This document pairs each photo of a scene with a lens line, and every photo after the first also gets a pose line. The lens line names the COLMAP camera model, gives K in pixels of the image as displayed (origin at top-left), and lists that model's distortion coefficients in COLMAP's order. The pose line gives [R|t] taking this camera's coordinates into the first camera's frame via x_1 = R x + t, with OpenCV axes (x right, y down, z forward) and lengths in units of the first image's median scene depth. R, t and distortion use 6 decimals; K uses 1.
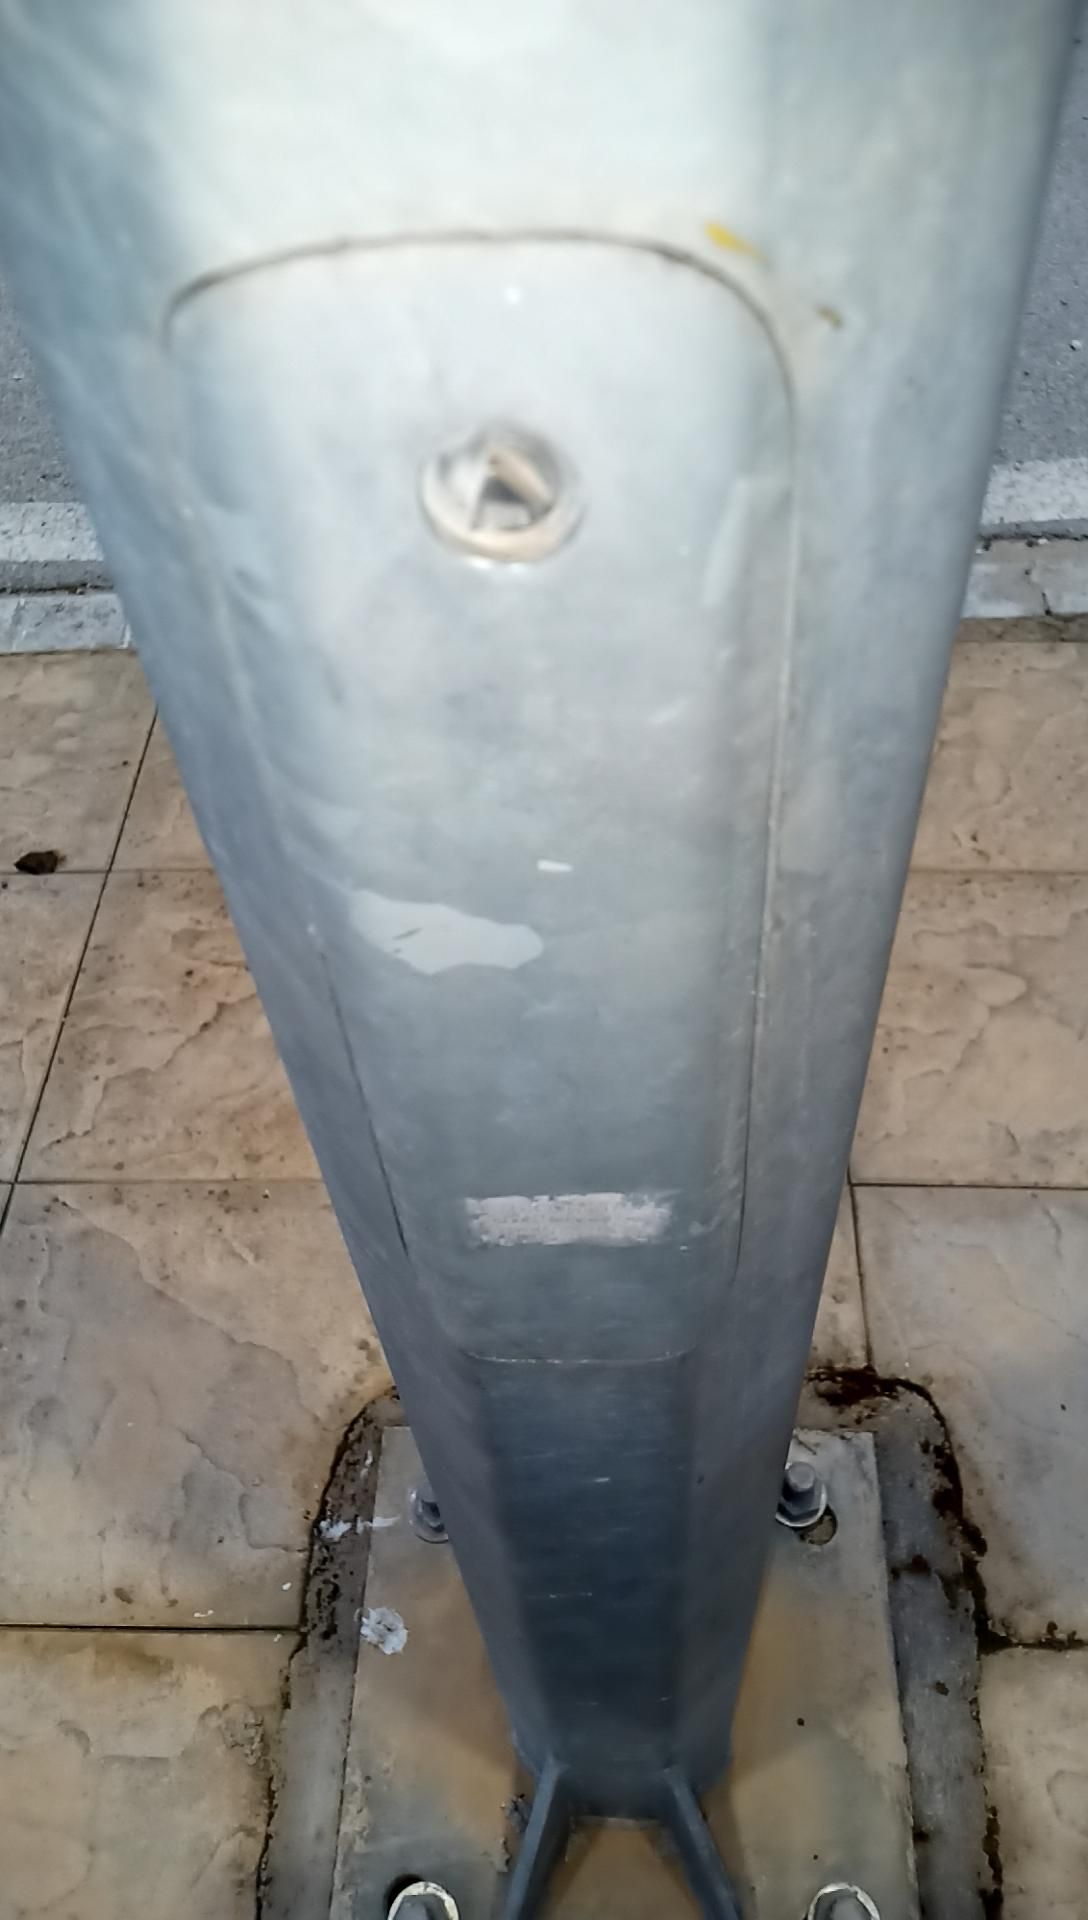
lens RADIAL K [[1487.0, 0, 556.3], [0, 1487.0, 937.2], [0, 0, 1]] dist [0.050978, -0.002845]
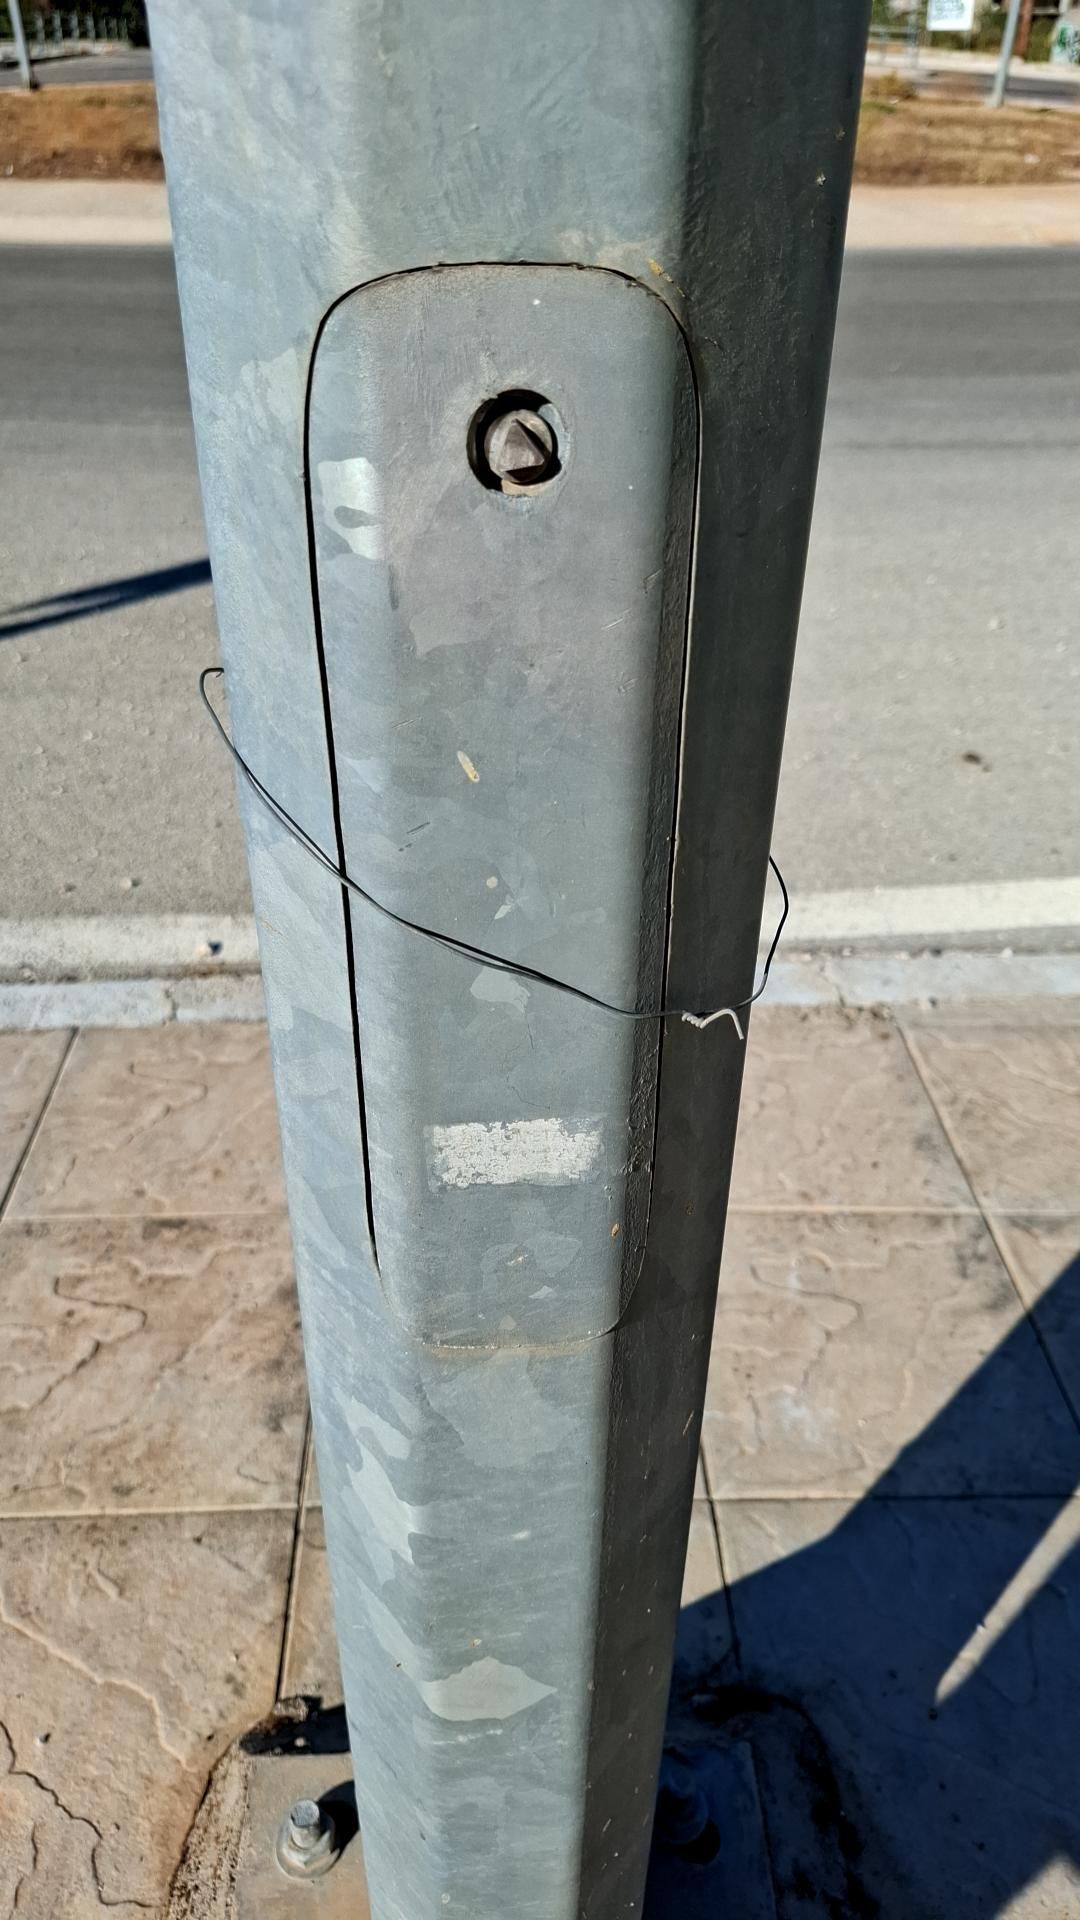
lens RADIAL K [[1385.8, 0, 511.3], [0, 1385.8, 930.8], [0, 0, 1]] dist [0.113019, -0.153419]
pose [[0.996855, 0.012377, 0.078279, -0.021581], [0.012988, 0.948860, -0.315430, 0.093236], [-0.078180, 0.315455, 0.945715, -0.036445]]
